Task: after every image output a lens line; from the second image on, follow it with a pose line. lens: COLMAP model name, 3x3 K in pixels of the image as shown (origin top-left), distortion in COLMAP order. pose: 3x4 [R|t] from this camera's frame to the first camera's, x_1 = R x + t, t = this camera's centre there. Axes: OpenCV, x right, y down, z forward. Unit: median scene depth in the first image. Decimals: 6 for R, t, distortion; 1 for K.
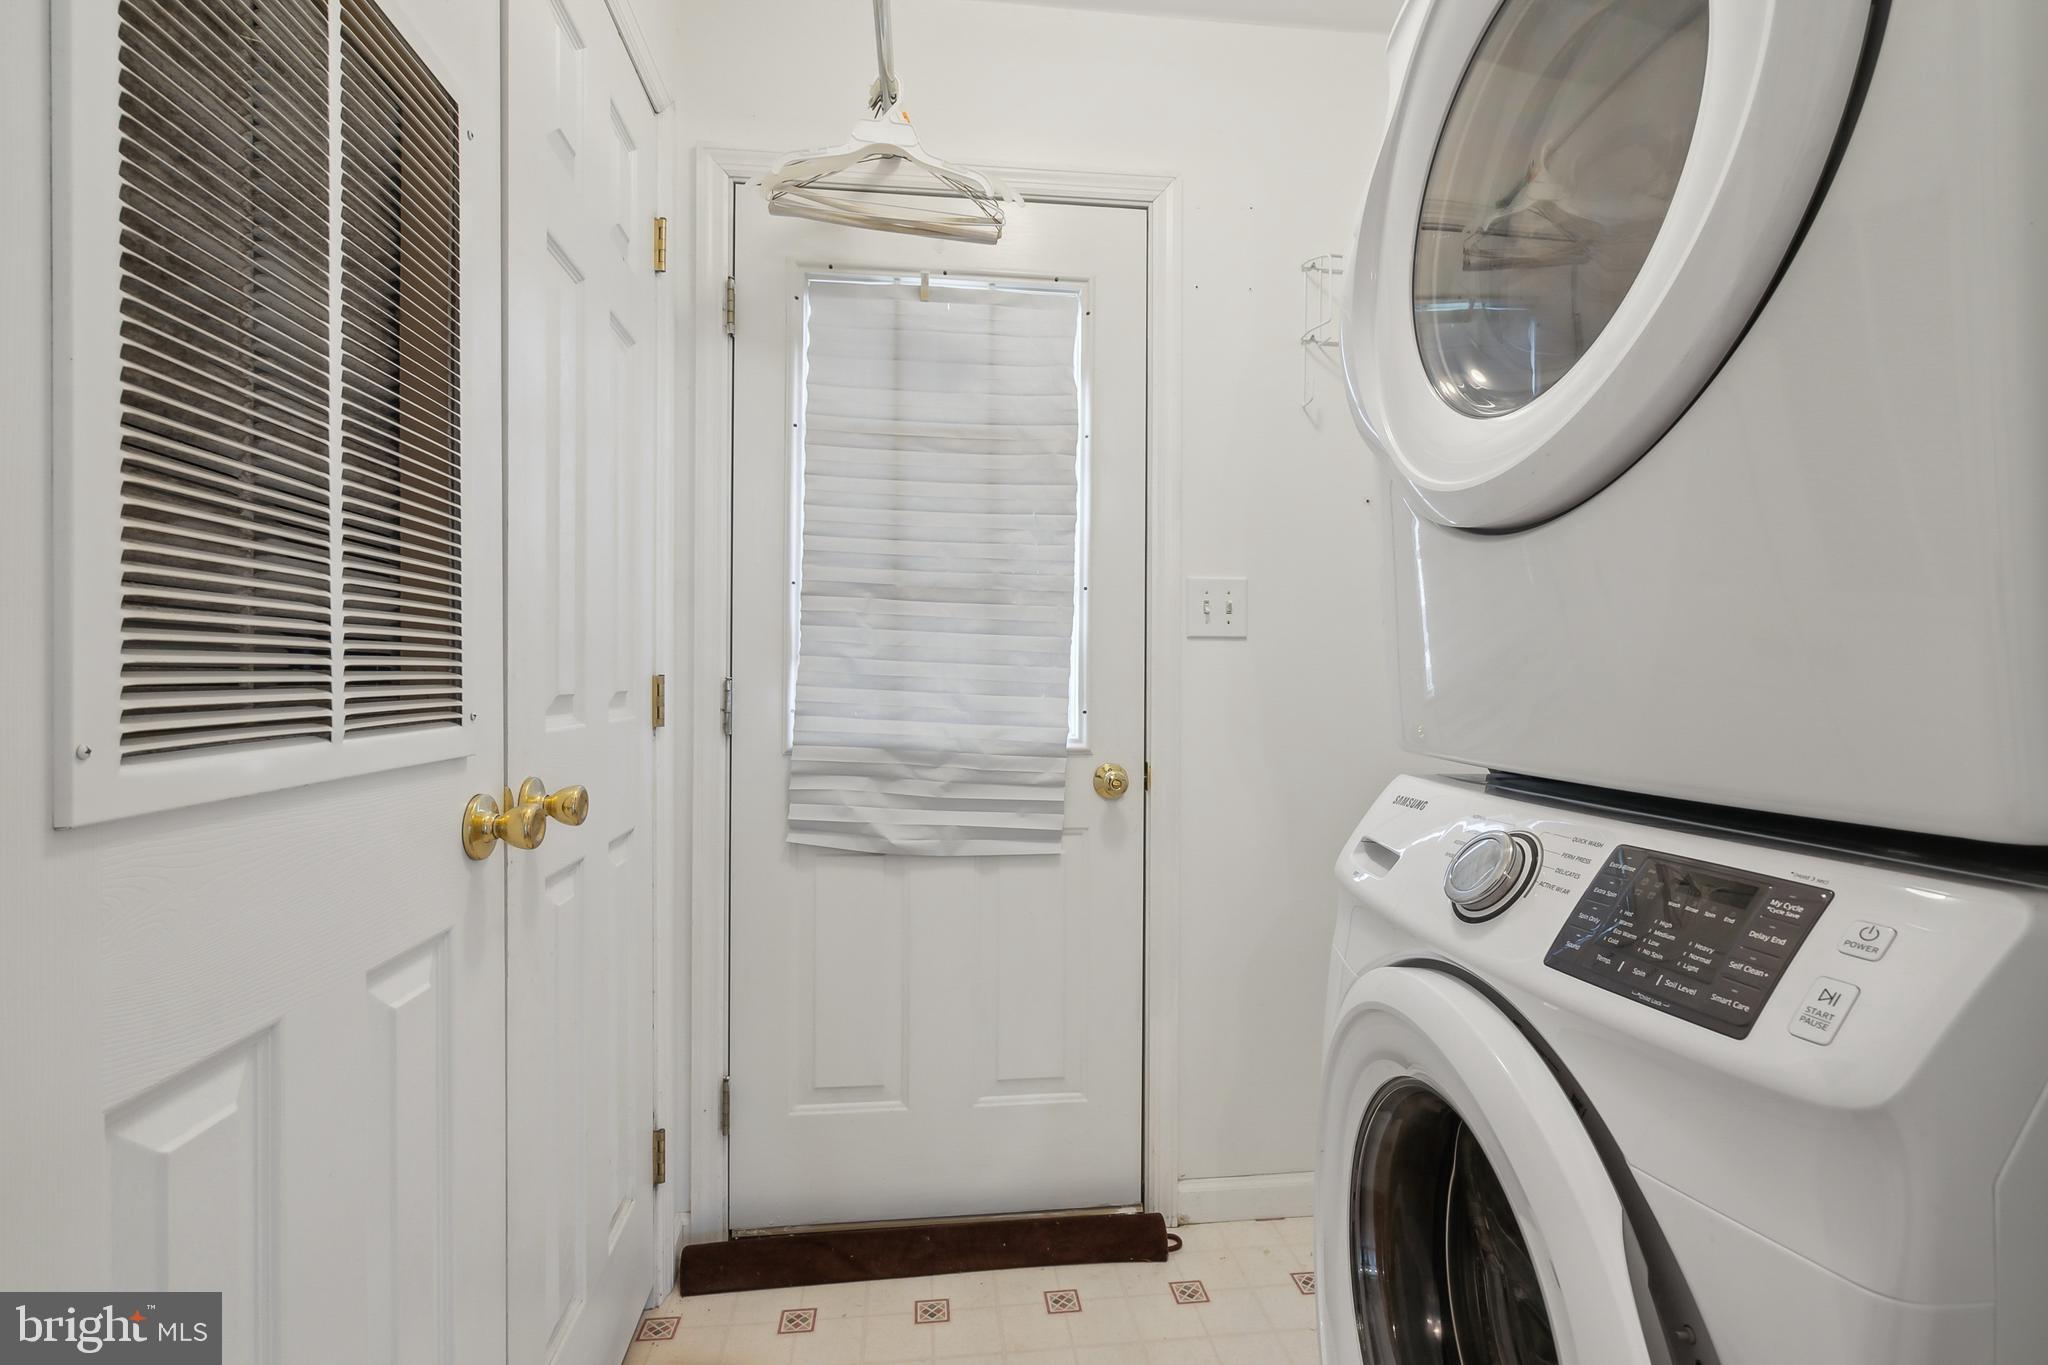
lens RADIAL K [[940.7, 0, 1022.5], [0, 940.7, 677.8], [0, 0, 1]] dist [-0.000309, 0.000031]
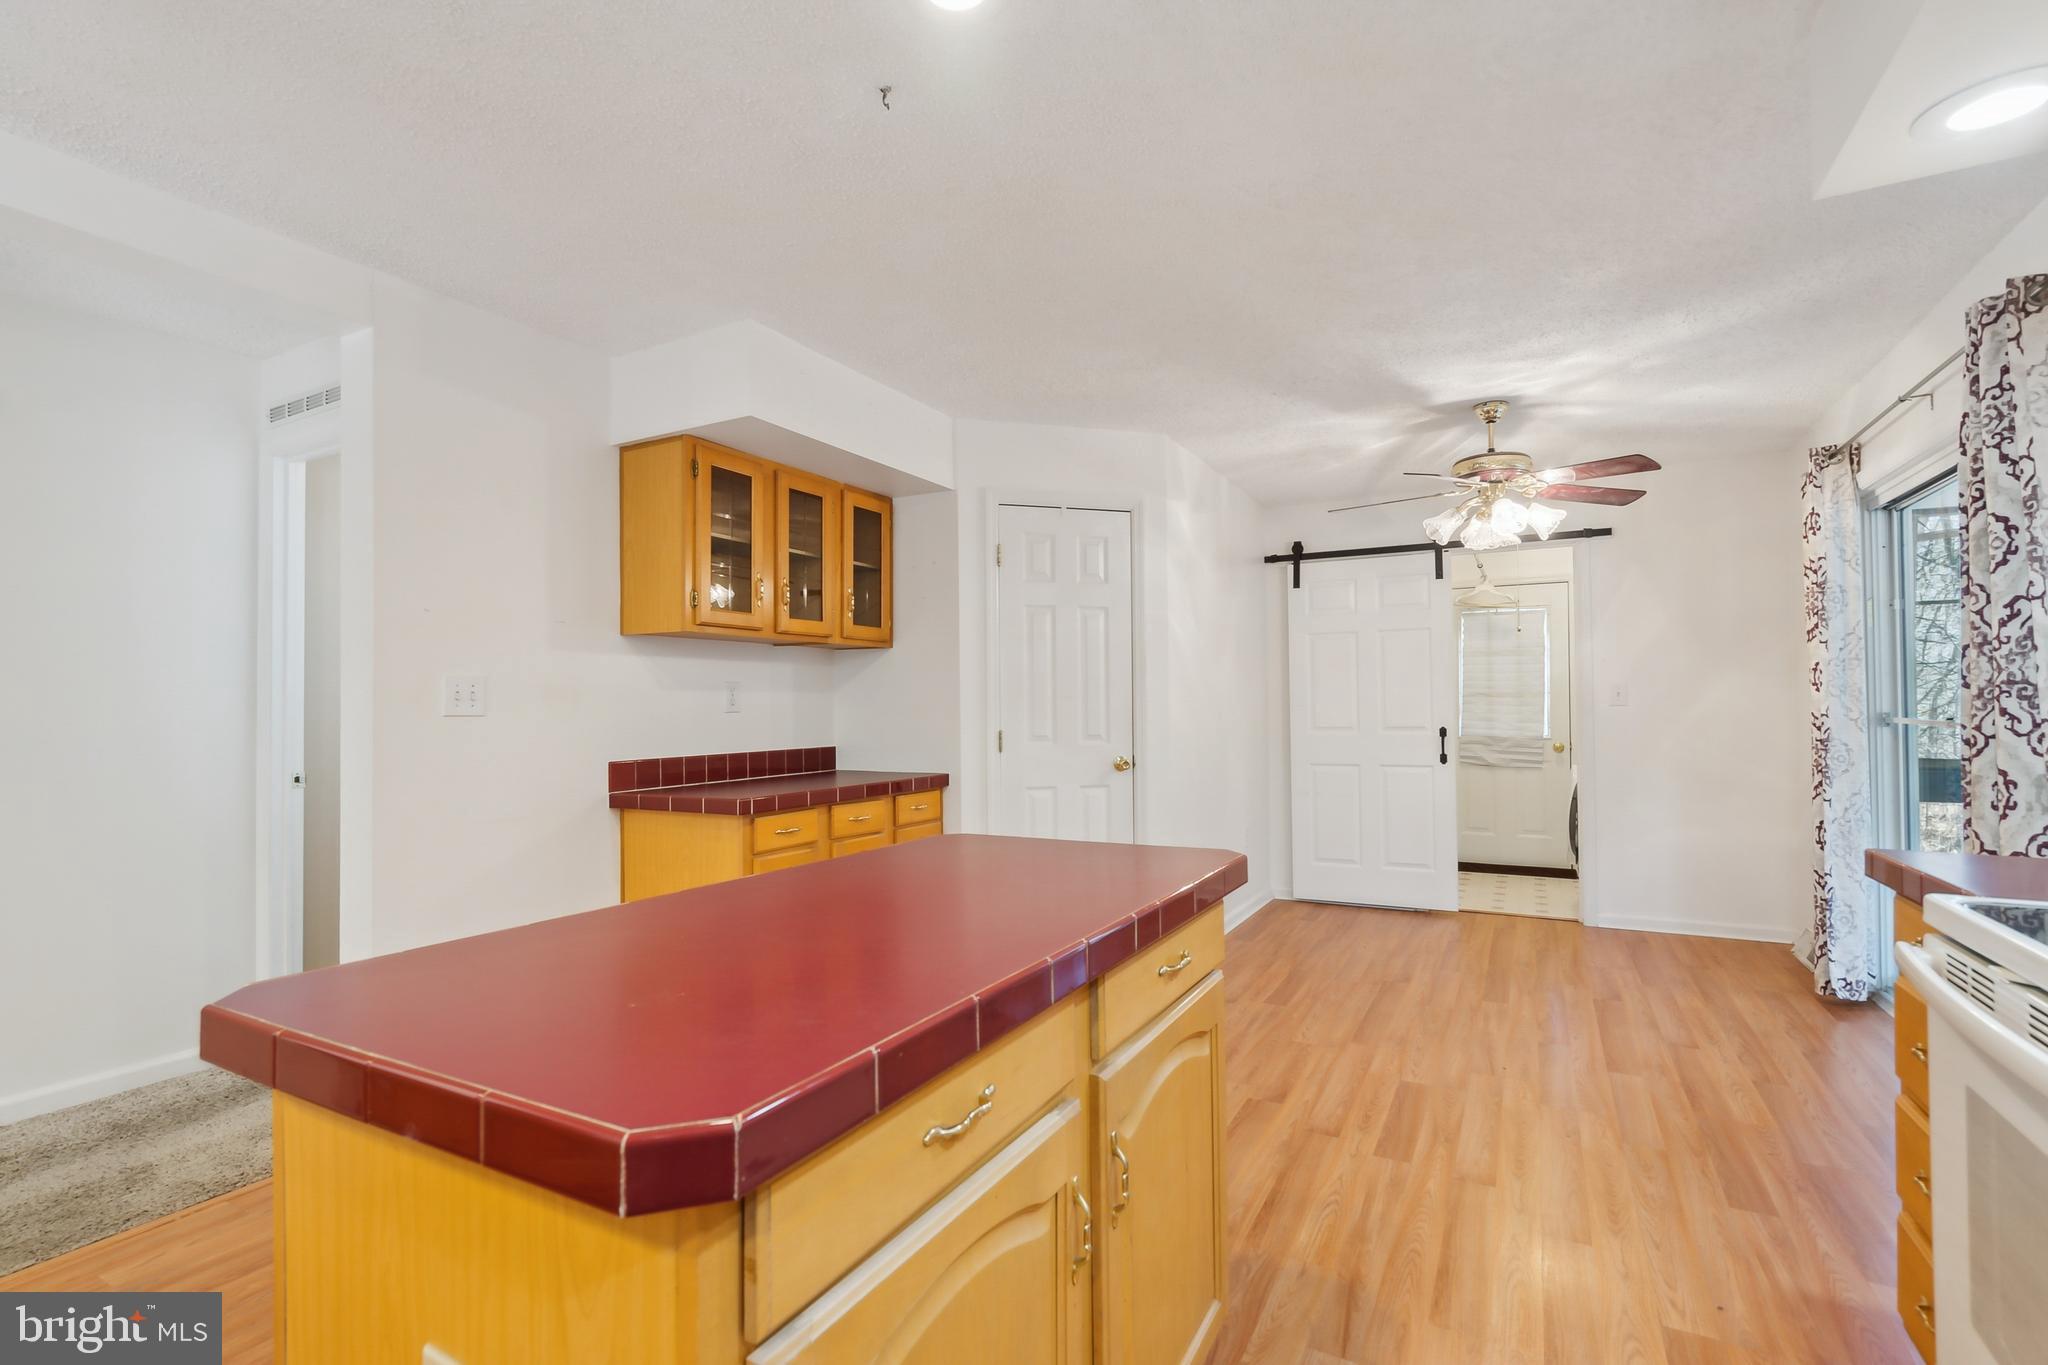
lens RADIAL K [[940.7, 0, 1016.3], [0, 940.7, 687.5], [0, 0, 1]] dist [-0.000309, 0.000031]
pose [[0.807078, -0.019751, -0.590114, 0.540803], [0.008164, 0.999718, -0.022295, -0.052252], [0.590388, 0.013176, 0.807012, -3.061993]]
